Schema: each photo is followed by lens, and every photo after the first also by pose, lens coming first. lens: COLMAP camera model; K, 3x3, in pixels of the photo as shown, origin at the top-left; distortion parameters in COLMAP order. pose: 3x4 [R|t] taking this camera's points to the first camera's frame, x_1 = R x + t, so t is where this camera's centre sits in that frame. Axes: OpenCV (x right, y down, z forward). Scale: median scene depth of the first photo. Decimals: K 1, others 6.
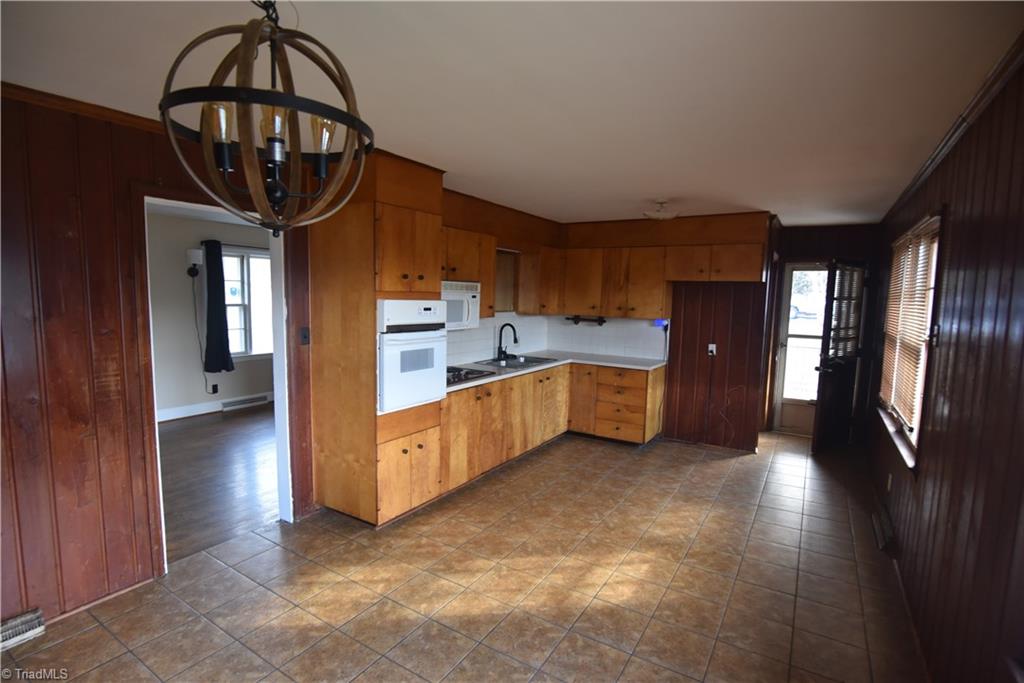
lens RADIAL K [[496.3, 0, 510.9], [0, 496.3, 344.5], [0, 0, 1]] dist [-0.019229, 0.000434]
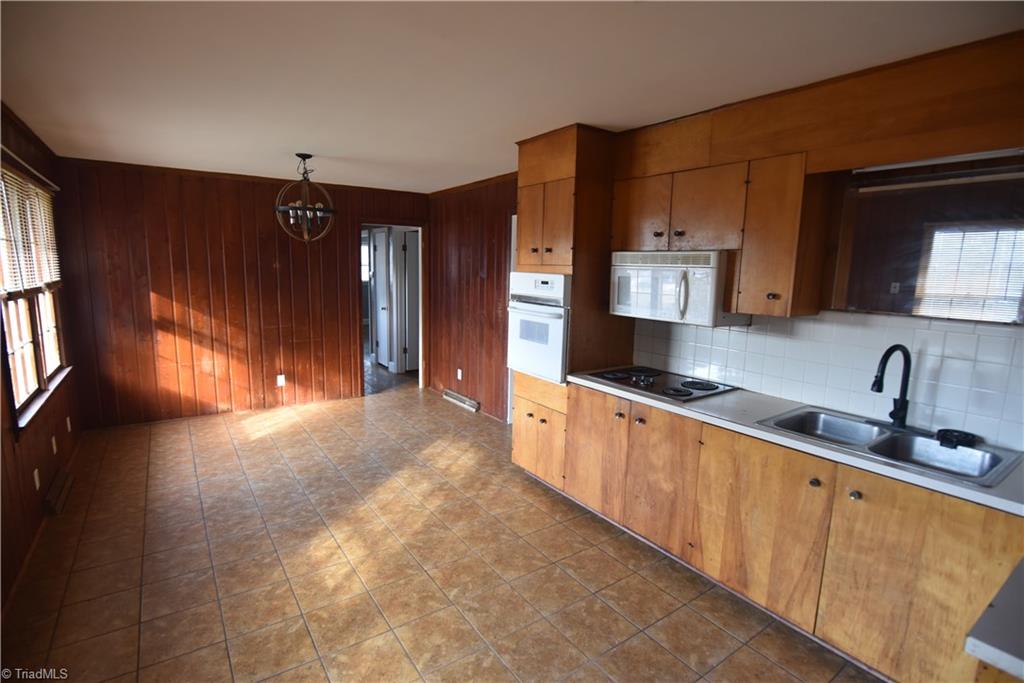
lens RADIAL K [[496.3, 0, 510.9], [0, 496.3, 344.5], [0, 0, 1]] dist [-0.019229, 0.000434]
pose [[-0.387619, 0.114491, -0.914682, 0.908158], [-0.122704, 0.977019, 0.174292, -0.136433], [0.913617, 0.179794, -0.364662, 1.572752]]
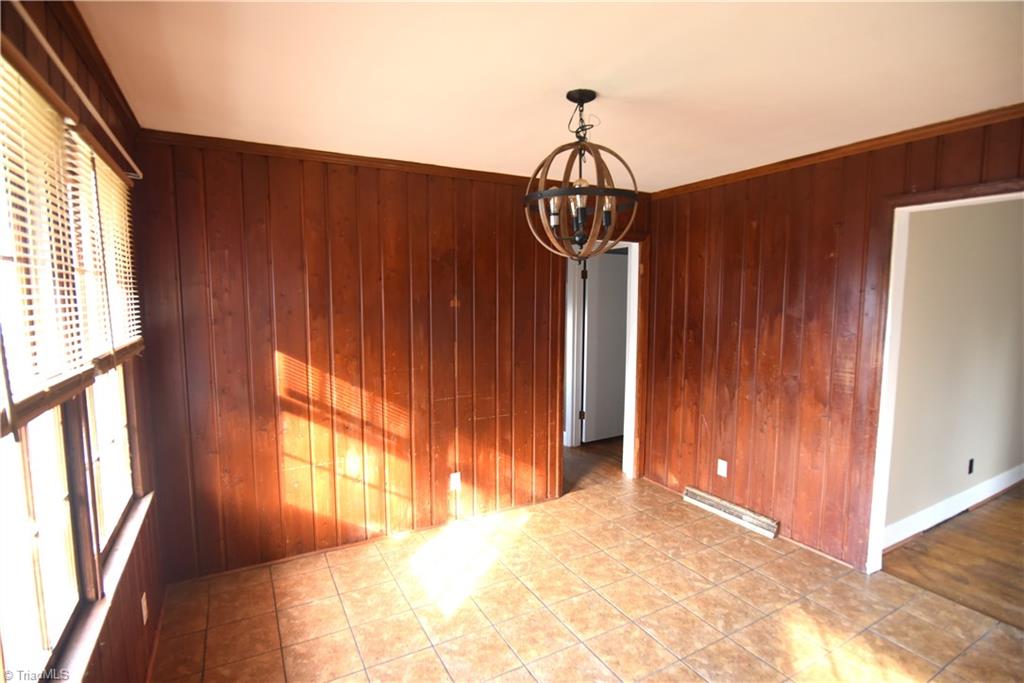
lens RADIAL K [[496.3, 0, 510.9], [0, 496.3, 344.5], [0, 0, 1]] dist [-0.019229, 0.000434]
pose [[-0.478055, 0.066815, -0.875785, 0.508474], [-0.097326, 0.986933, 0.128420, -0.064591], [0.872921, 0.146628, -0.465306, 0.731206]]
